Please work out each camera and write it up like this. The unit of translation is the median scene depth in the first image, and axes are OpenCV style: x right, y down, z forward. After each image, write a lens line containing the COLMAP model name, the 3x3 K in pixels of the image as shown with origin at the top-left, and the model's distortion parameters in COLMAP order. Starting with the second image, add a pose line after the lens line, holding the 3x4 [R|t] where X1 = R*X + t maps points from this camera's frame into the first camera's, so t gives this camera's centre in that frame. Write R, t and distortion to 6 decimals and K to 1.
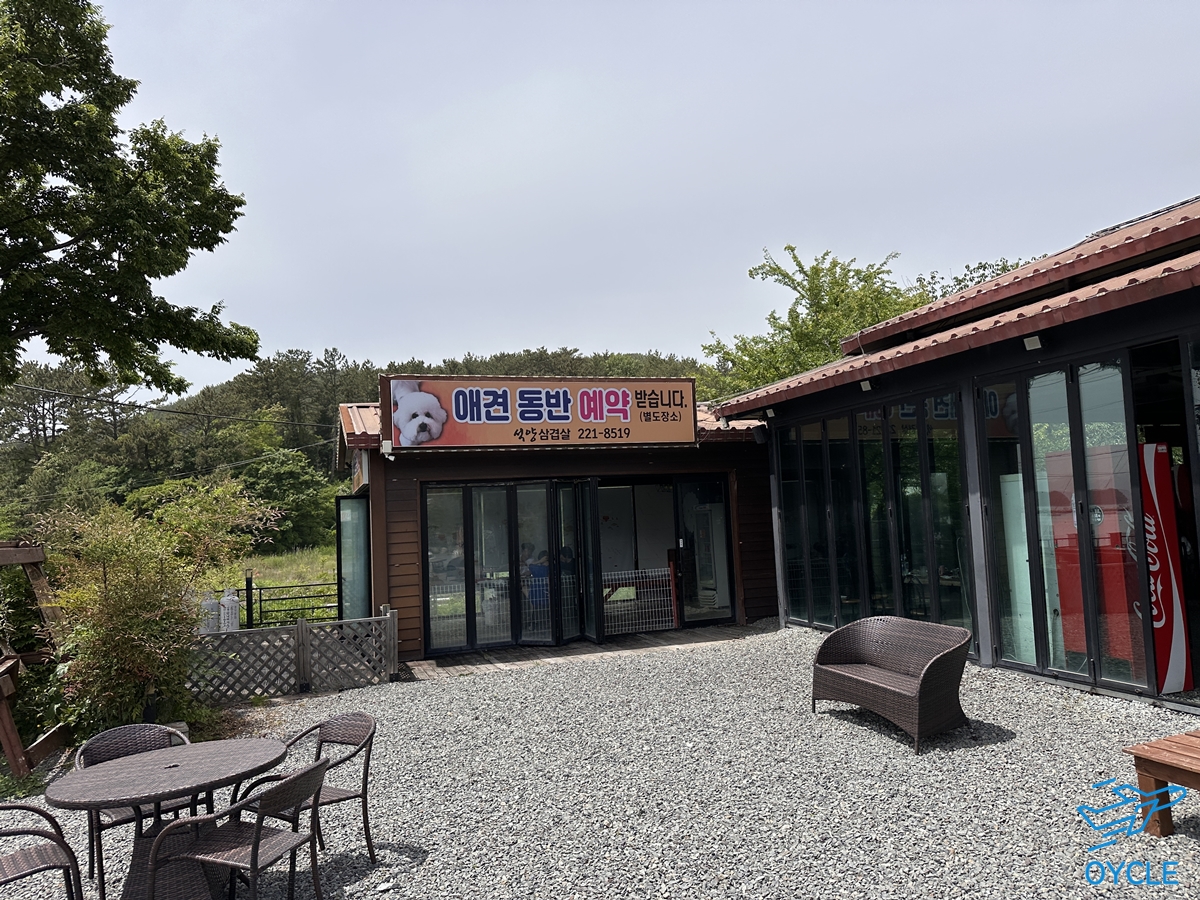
lens RADIAL K [[845.6, 0, 600.0], [0, 845.6, 450.0], [0, 0, 1]] dist [0.069366, -0.097362]
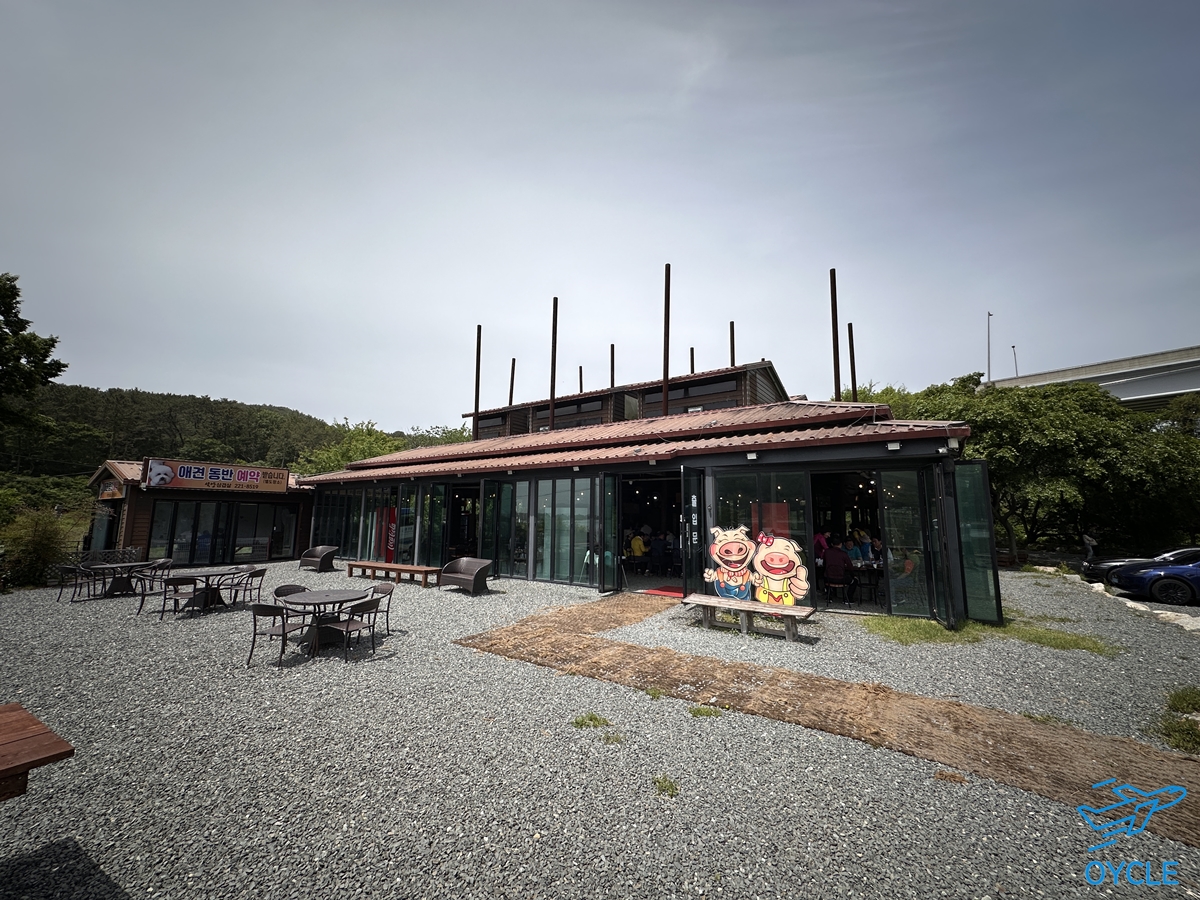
lens RADIAL K [[481.1, 0, 595.2], [0, 481.1, 450.0], [0, 0, 1]] dist [-0.001450, -0.000473]
pose [[0.803169, 0.136628, 0.579873, -0.006658], [-0.089078, 0.989946, -0.109869, -0.067225], [-0.589054, 0.036589, 0.807265, -0.938613]]
